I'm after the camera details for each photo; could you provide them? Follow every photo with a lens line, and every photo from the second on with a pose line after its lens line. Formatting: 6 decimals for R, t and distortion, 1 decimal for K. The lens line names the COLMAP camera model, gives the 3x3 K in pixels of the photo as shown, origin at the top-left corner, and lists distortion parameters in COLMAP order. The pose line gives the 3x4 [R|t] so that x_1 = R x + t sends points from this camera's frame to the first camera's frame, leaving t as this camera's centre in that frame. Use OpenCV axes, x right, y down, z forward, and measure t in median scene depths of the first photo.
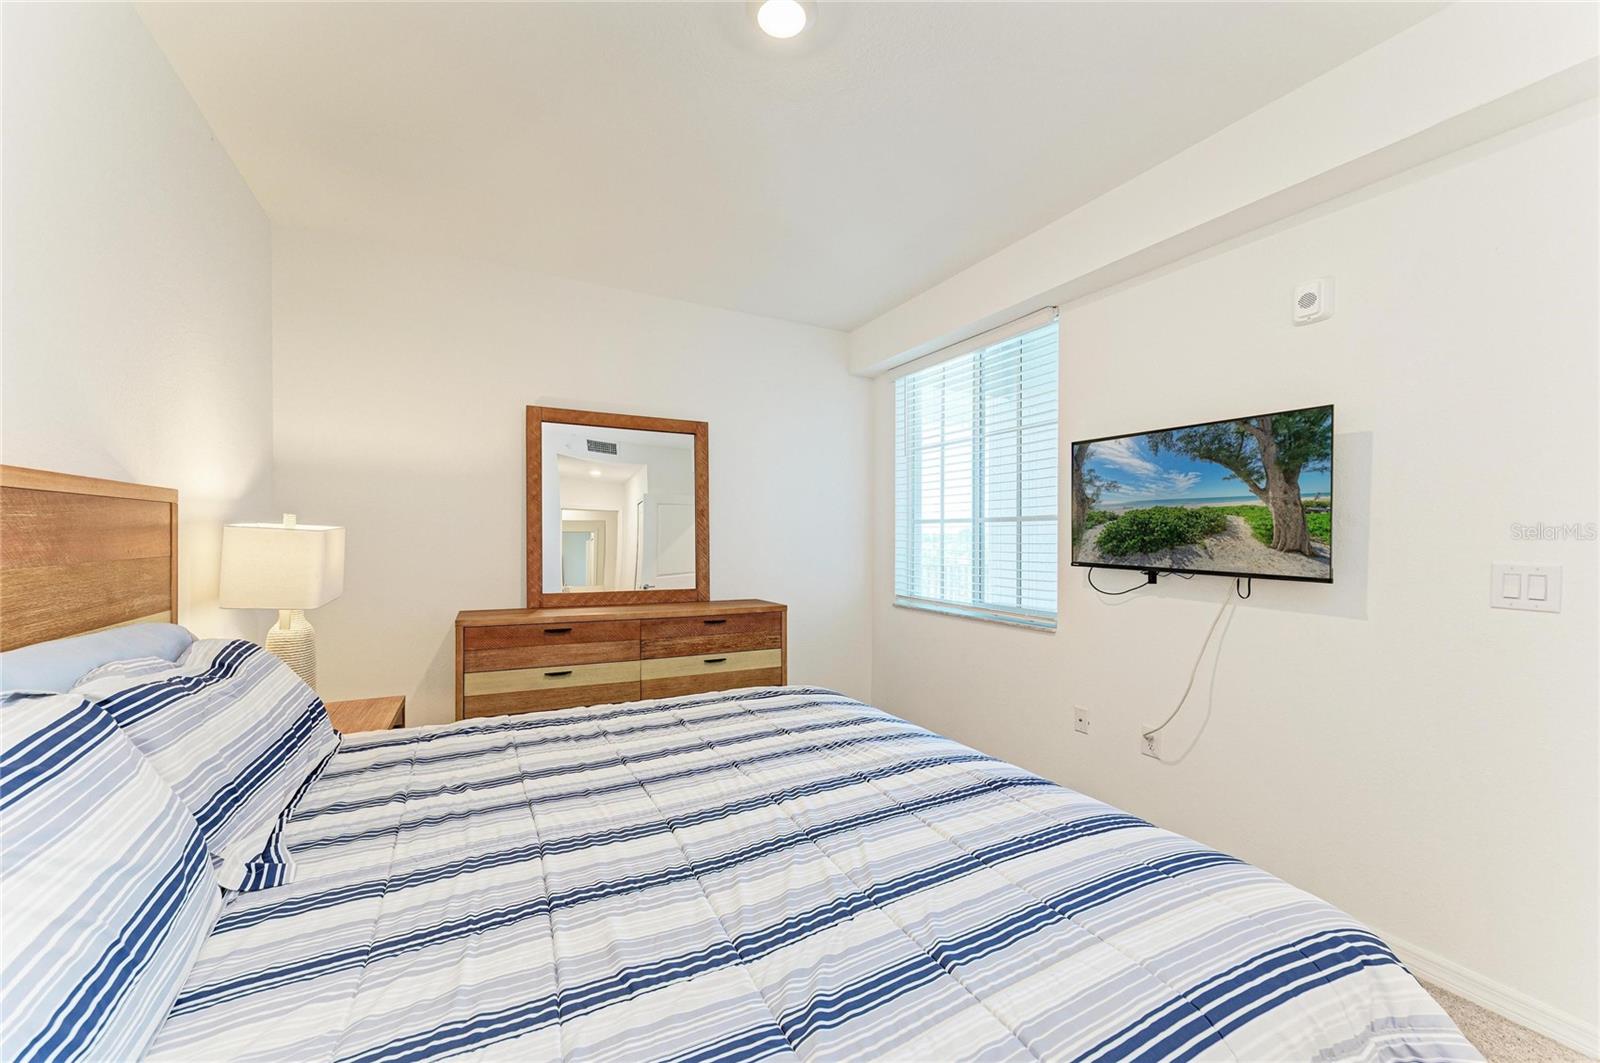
lens RADIAL K [[603.8, 0, 823.7], [0, 603.8, 539.7], [0, 0, 1]] dist [0.028738, -0.000099]
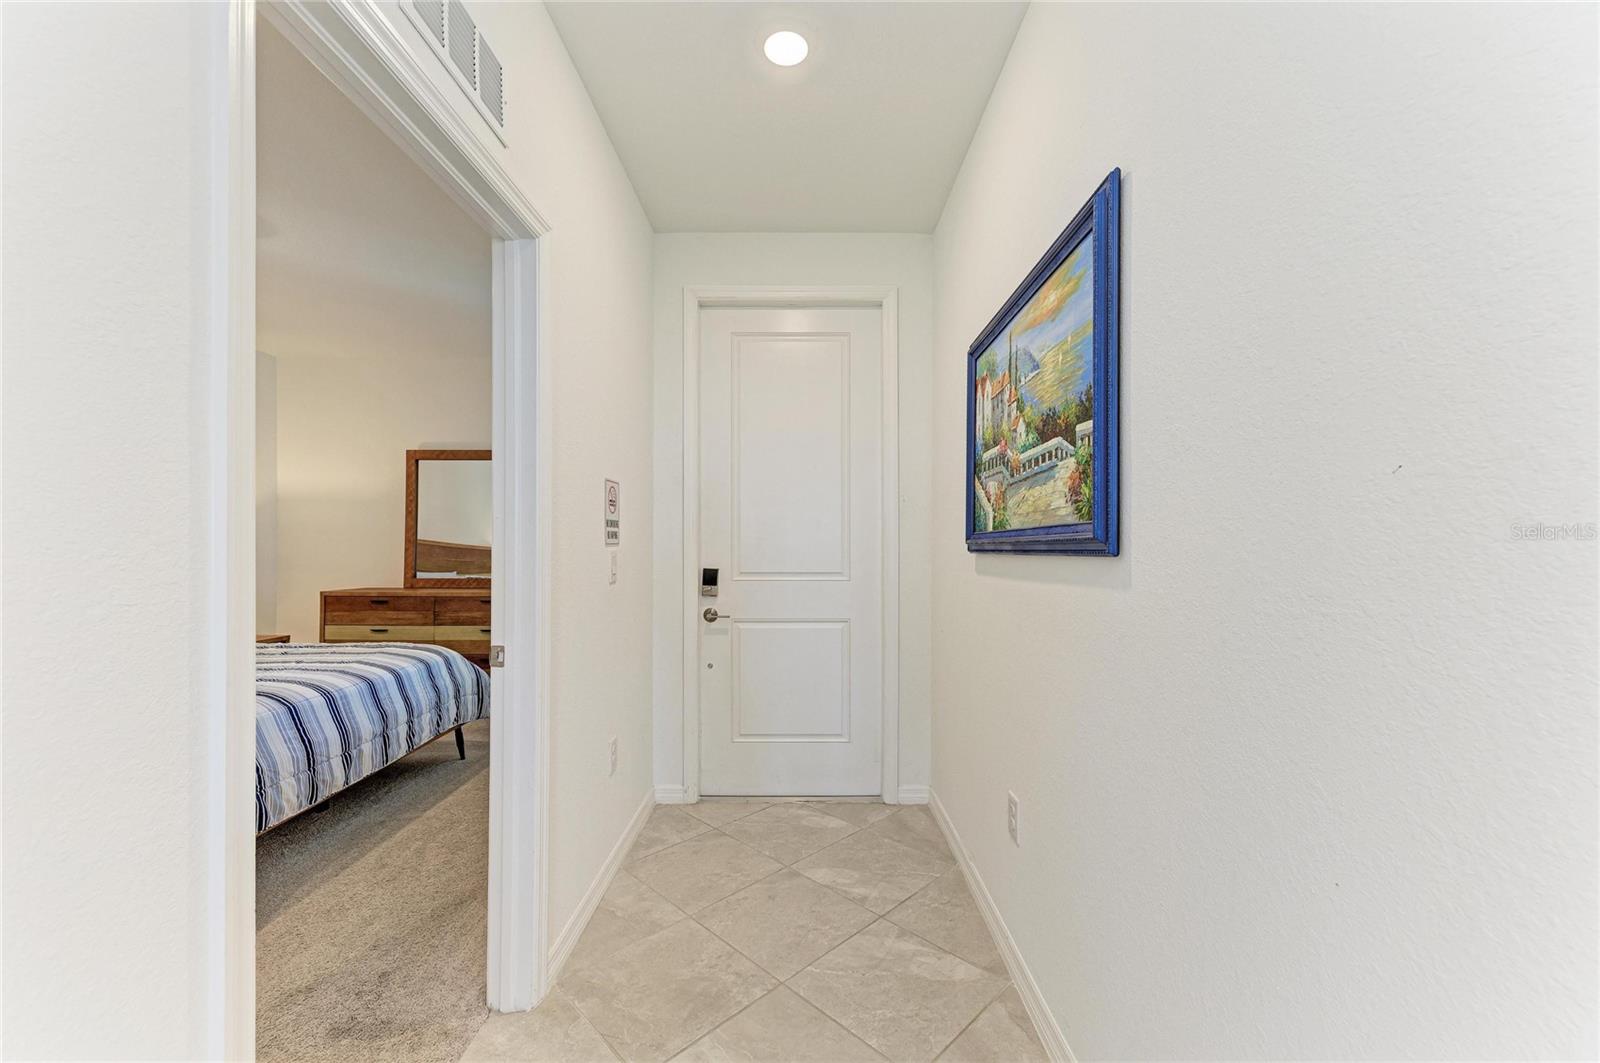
lens RADIAL K [[629.5, 0, 802.5], [0, 629.5, 529.5], [0, 0, 1]] dist [0.002122, 0.000026]
pose [[0.878184, -0.024951, -0.477671, 1.291807], [0.014976, 0.999583, -0.024679, 0.027738], [0.478088, 0.014519, 0.878192, 0.140169]]
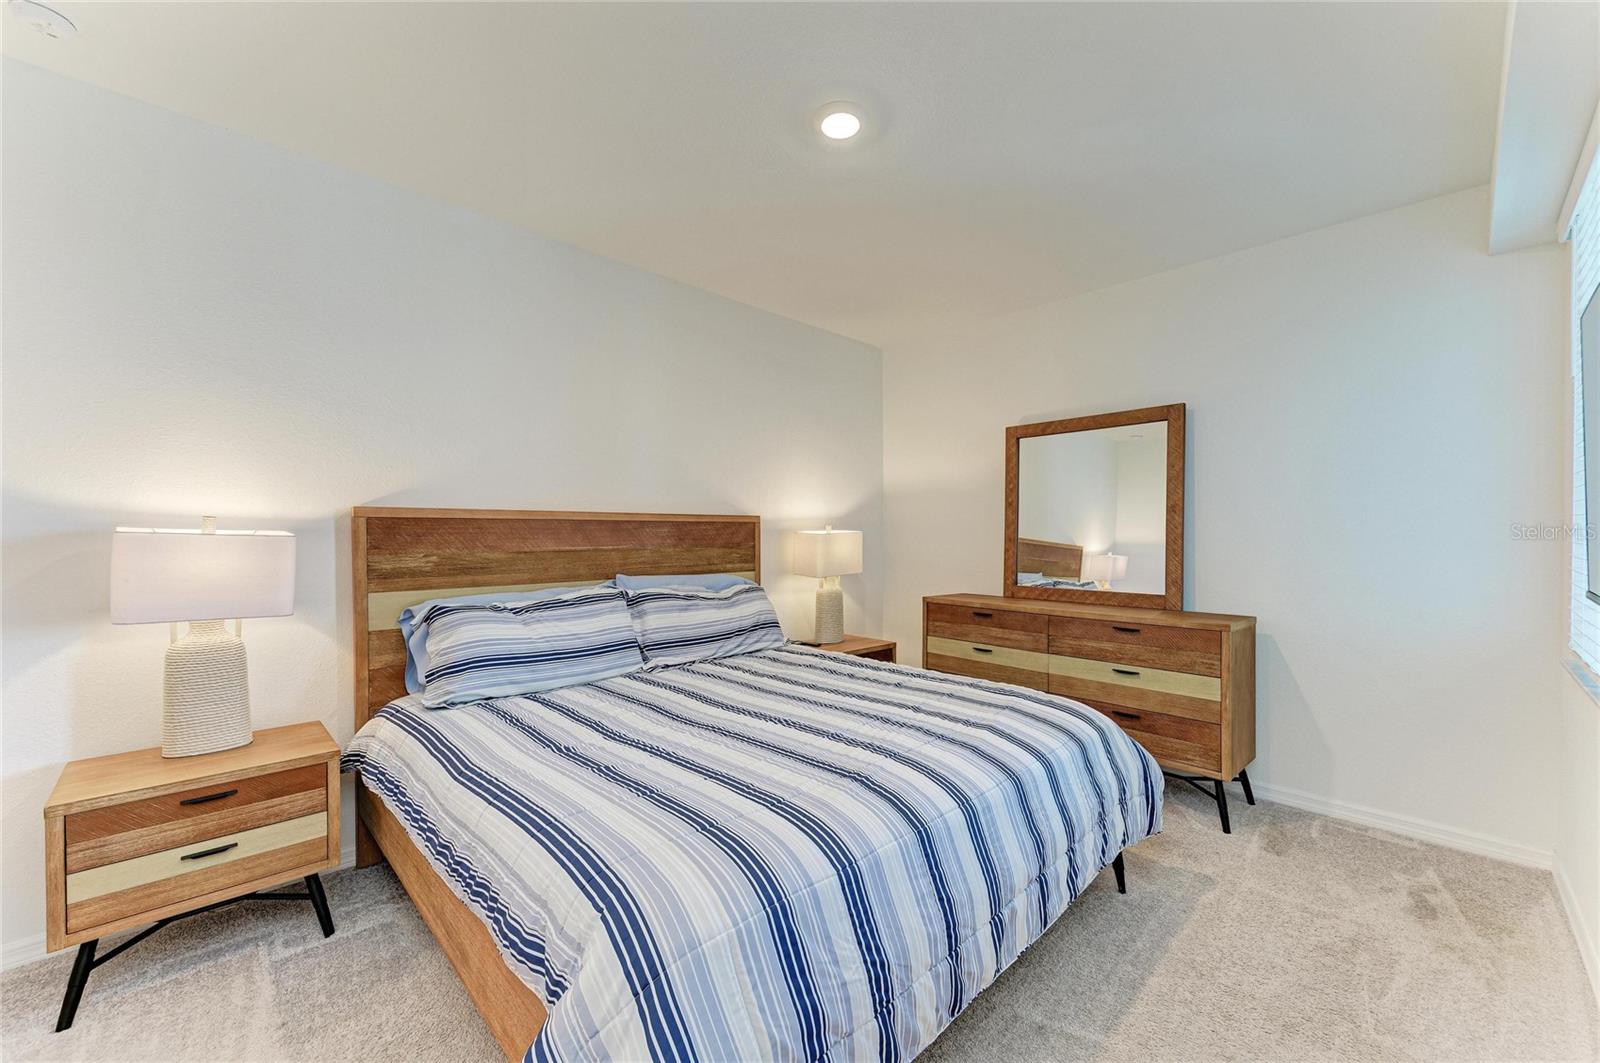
lens RADIAL K [[625.3, 0, 828.7], [0, 625.3, 539.9], [0, 0, 1]] dist [0.000970, -0.000030]
pose [[0.300941, -0.002754, -0.953639, 0.695354], [-0.000359, 0.999995, -0.003001, 0.005184], [0.953643, 0.001246, 0.300938, 0.350331]]
